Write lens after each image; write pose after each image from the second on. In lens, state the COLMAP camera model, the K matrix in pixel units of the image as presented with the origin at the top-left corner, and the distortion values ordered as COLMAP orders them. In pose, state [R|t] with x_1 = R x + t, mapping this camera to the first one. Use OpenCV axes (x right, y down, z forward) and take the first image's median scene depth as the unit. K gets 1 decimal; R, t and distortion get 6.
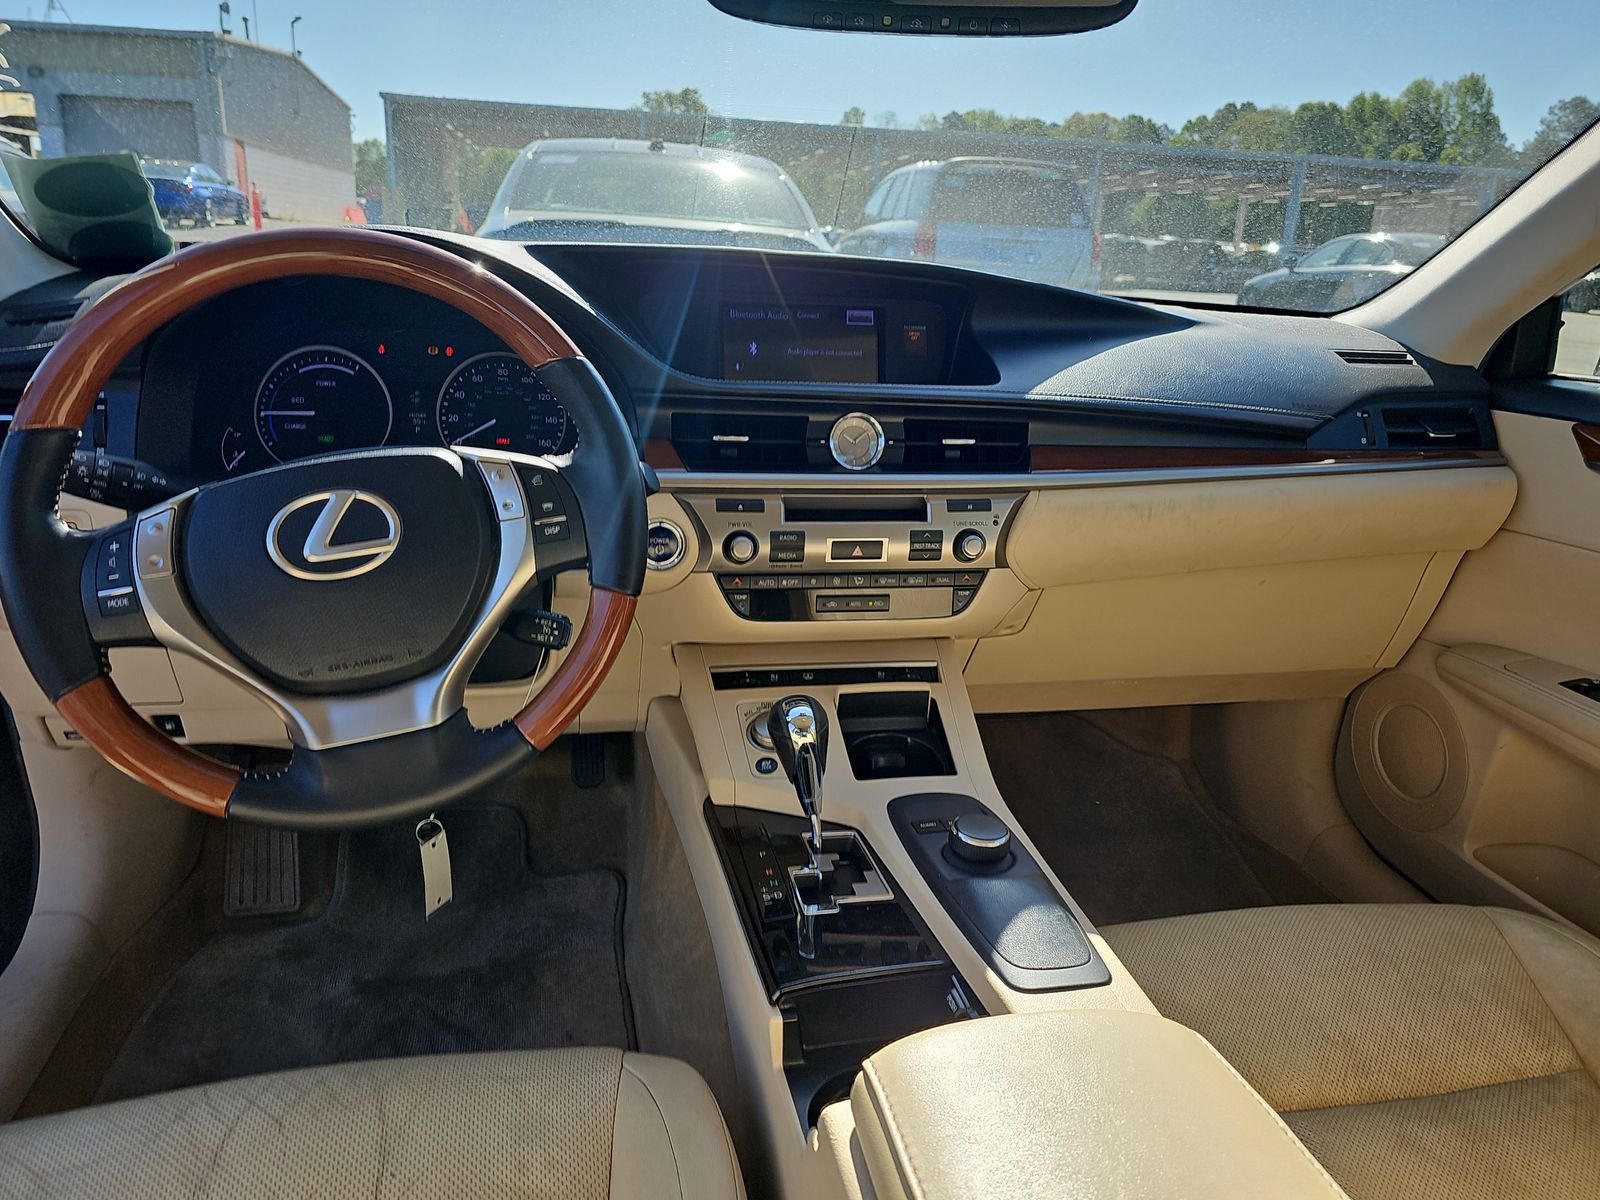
lens RADIAL K [[1092.4, 0, 804.6], [0, 1092.4, 597.0], [0, 0, 1]] dist [0.065644, -0.061130]
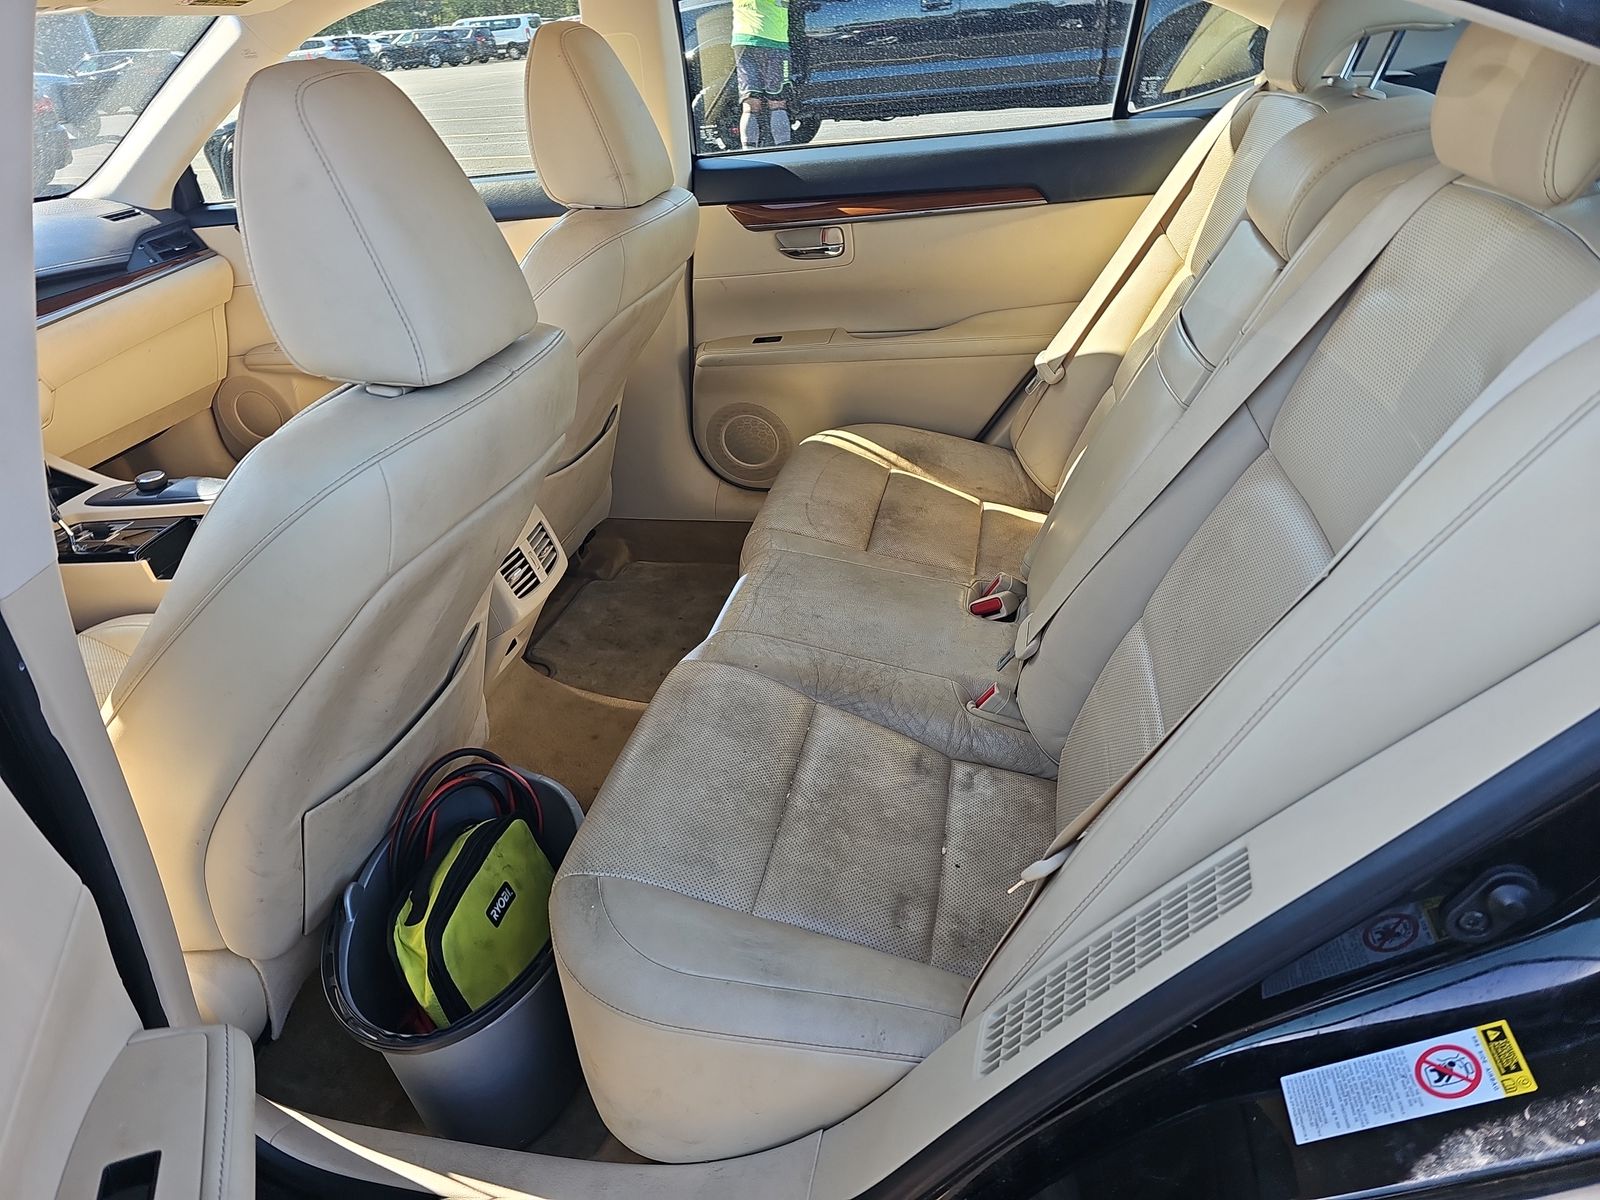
lens RADIAL K [[1092.4, 0, 804.6], [0, 1092.4, 597.0], [0, 0, 1]] dist [0.065644, -0.061130]
pose [[0.401288, -0.510959, 0.760190, -0.765140], [0.372949, 0.849180, 0.373901, 0.050288], [-0.836587, 0.133470, 0.531327, -0.844009]]
